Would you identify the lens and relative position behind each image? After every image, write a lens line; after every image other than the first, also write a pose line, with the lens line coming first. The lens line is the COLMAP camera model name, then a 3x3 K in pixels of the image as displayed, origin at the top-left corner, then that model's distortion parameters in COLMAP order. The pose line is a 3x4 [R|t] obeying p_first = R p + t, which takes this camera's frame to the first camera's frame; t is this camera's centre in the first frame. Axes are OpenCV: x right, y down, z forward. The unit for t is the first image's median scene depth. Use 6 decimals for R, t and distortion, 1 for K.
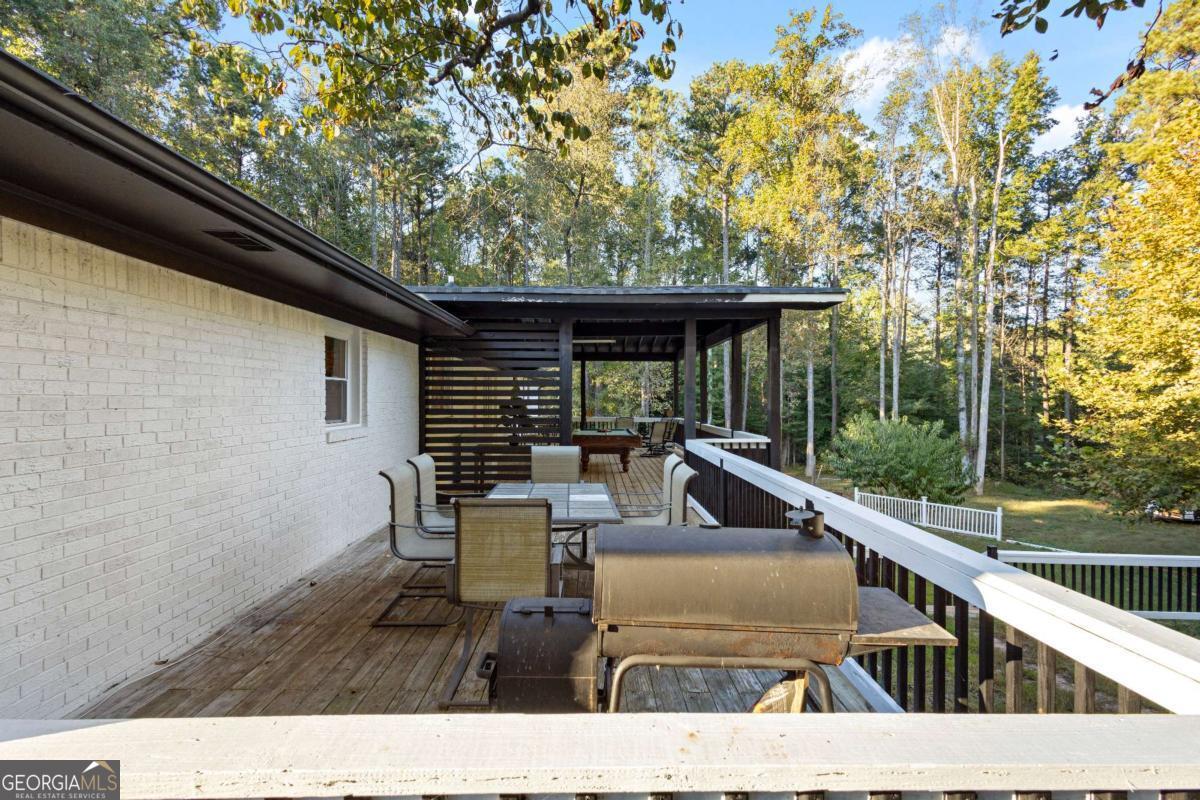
lens RADIAL K [[550.9, 0, 591.1], [0, 550.9, 402.2], [0, 0, 1]] dist [0.003419, 0.000171]
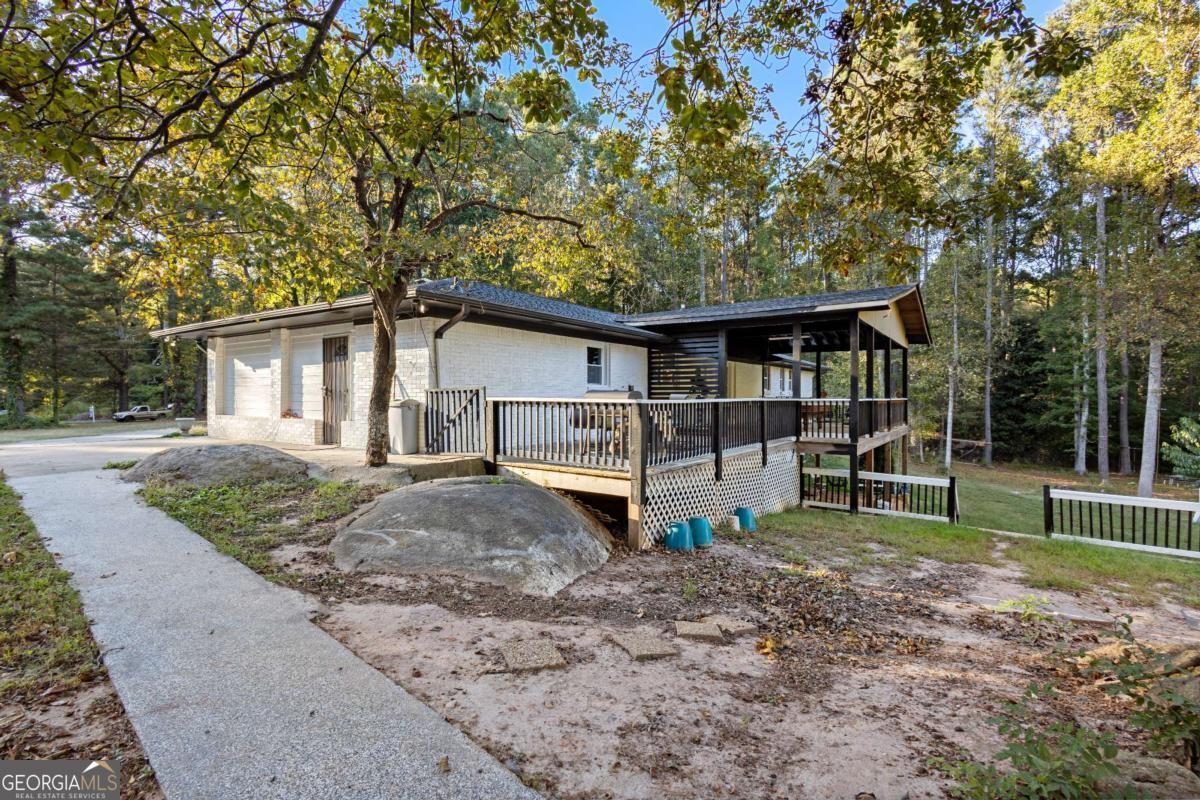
lens RADIAL K [[550.9, 0, 603.0], [0, 550.9, 399.7], [0, 0, 1]] dist [0.003419, 0.000171]
pose [[0.824620, 0.001645, -0.565685, 0.131019], [-0.003453, 0.999992, -0.002125, 0.015811], [0.565677, 0.003705, 0.824618, -0.130700]]
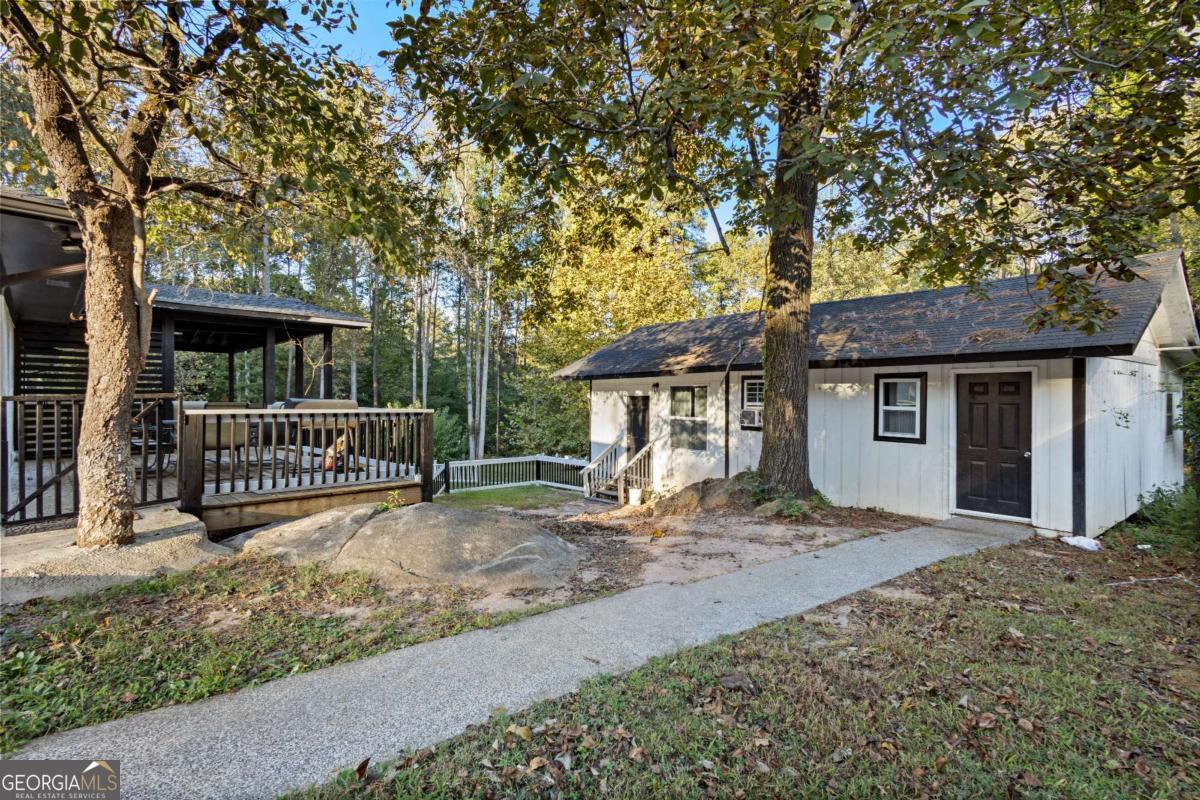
lens RADIAL K [[550.9, 0, 598.2], [0, 550.9, 400.3], [0, 0, 1]] dist [0.003419, 0.000171]
pose [[0.700447, 0.000792, 0.713704, -0.058853], [0.002118, 0.999993, -0.003189, 0.012335], [-0.713702, 0.003745, 0.700440, -0.153584]]
